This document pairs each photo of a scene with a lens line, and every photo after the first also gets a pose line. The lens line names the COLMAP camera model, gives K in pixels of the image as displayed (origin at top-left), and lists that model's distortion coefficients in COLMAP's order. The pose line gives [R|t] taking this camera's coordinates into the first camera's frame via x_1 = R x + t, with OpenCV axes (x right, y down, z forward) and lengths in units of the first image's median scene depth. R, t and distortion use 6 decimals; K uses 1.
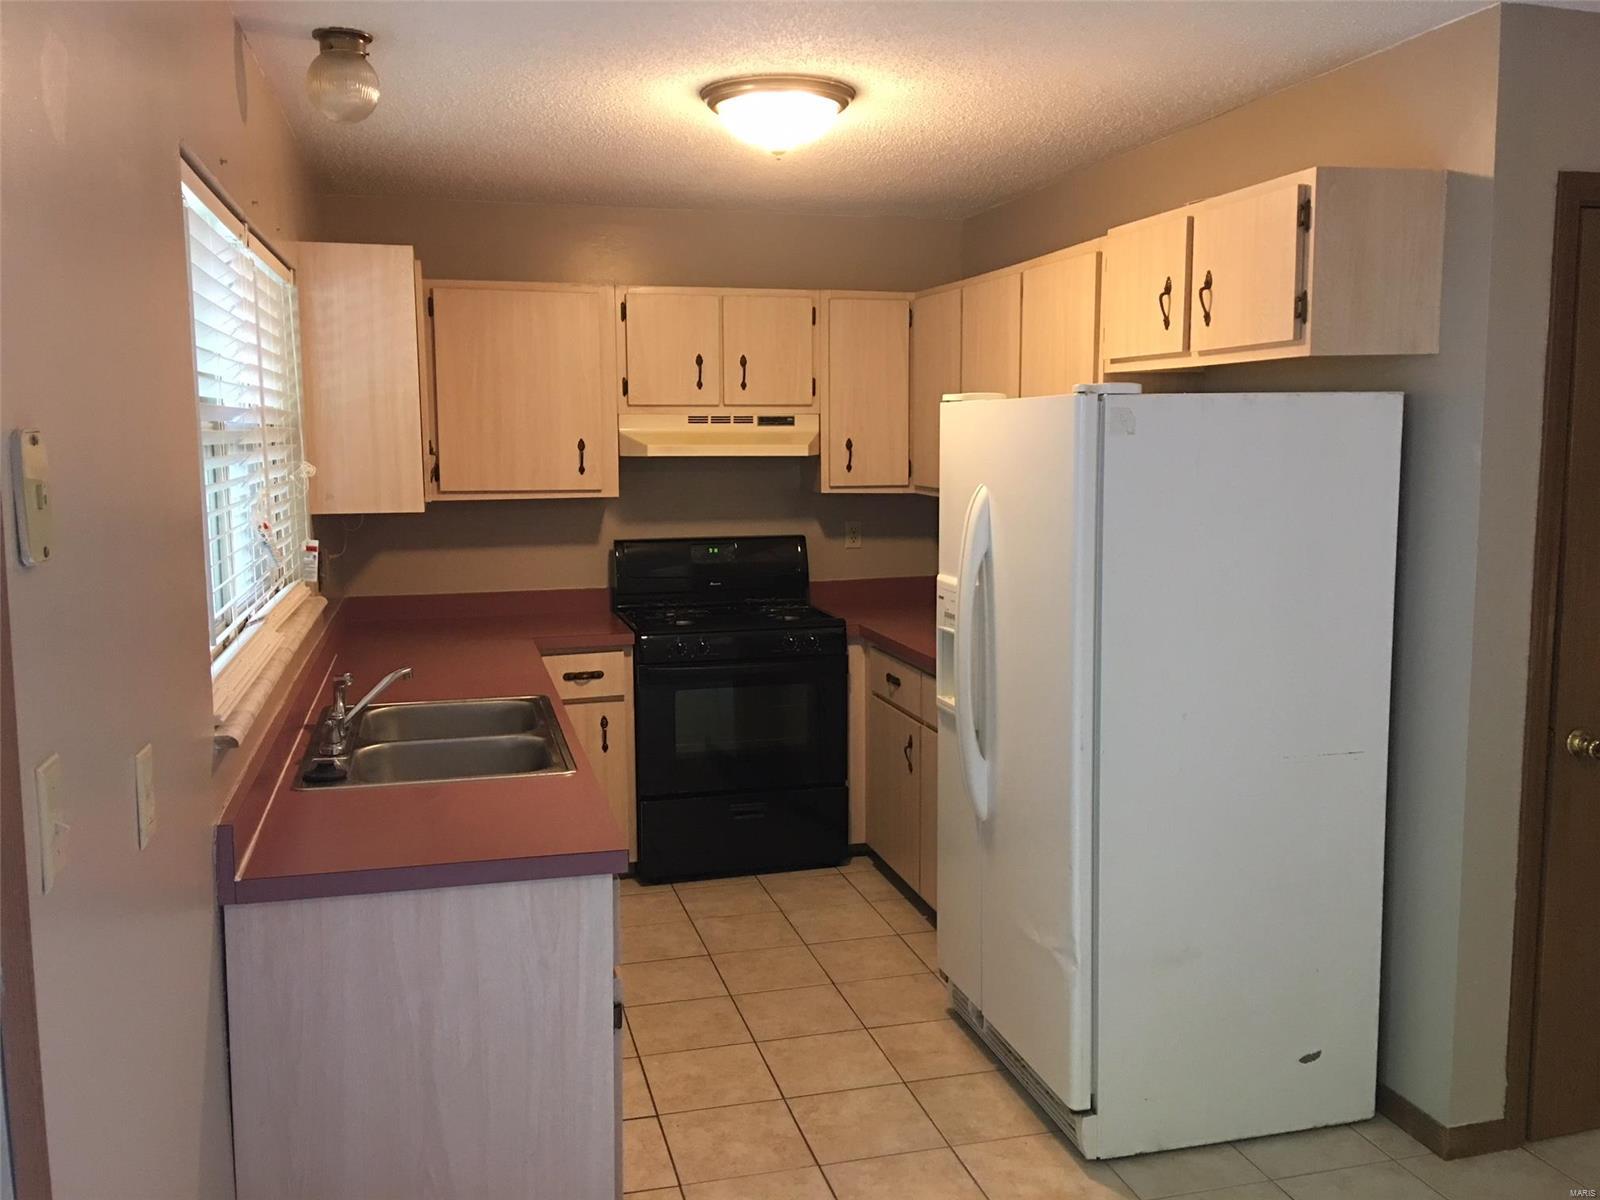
lens RADIAL K [[1357.8, 0, 789.4], [0, 1357.8, 600.6], [0, 0, 1]] dist [0.112511, -0.156949]
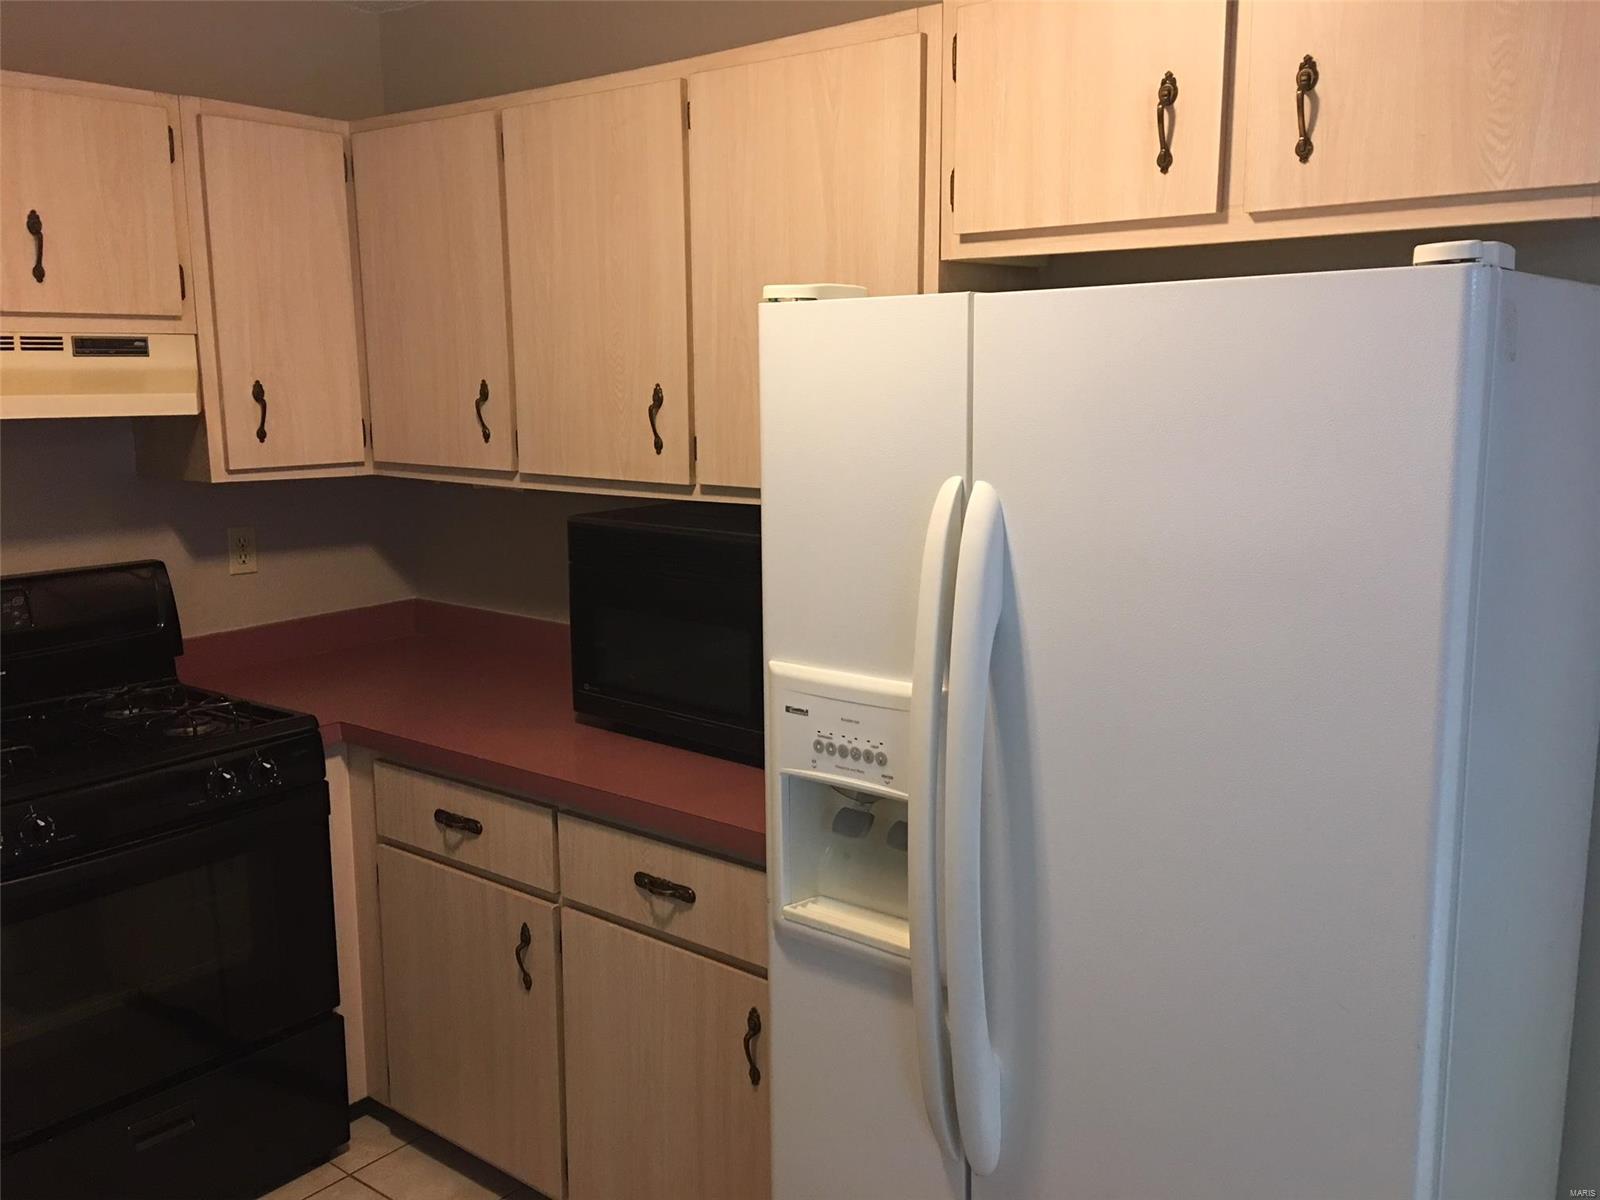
lens RADIAL K [[1357.8, 0, 804.8], [0, 1357.8, 598.7], [0, 0, 1]] dist [0.112511, -0.156949]
pose [[0.803453, -0.102899, 0.586409, -0.115046], [0.079724, 0.994675, 0.065308, -0.051622], [-0.590006, -0.005721, 0.807378, 0.429909]]
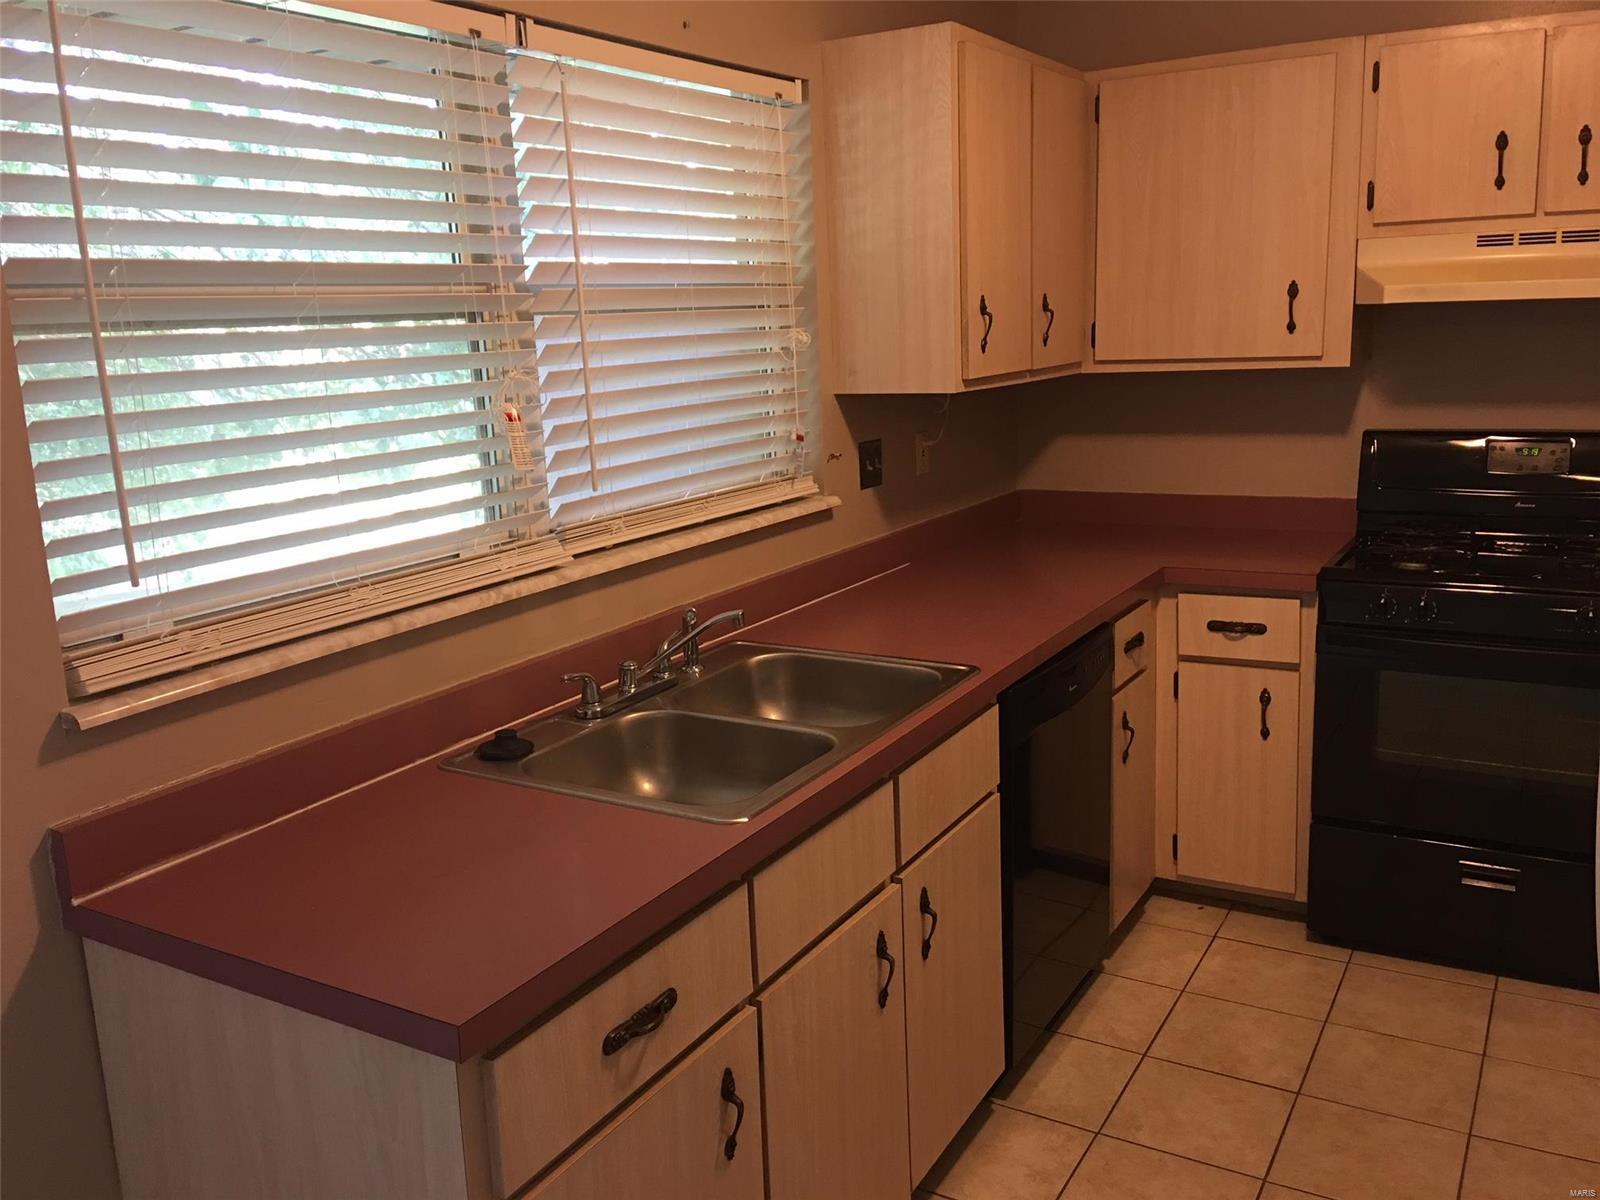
lens RADIAL K [[1357.8, 0, 800.2], [0, 1357.8, 593.0], [0, 0, 1]] dist [0.112511, -0.156949]
pose [[0.707616, 0.123395, -0.695739, 0.175681], [-0.053185, 0.991142, 0.121695, -0.035702], [0.704592, -0.049110, 0.707911, 0.340930]]
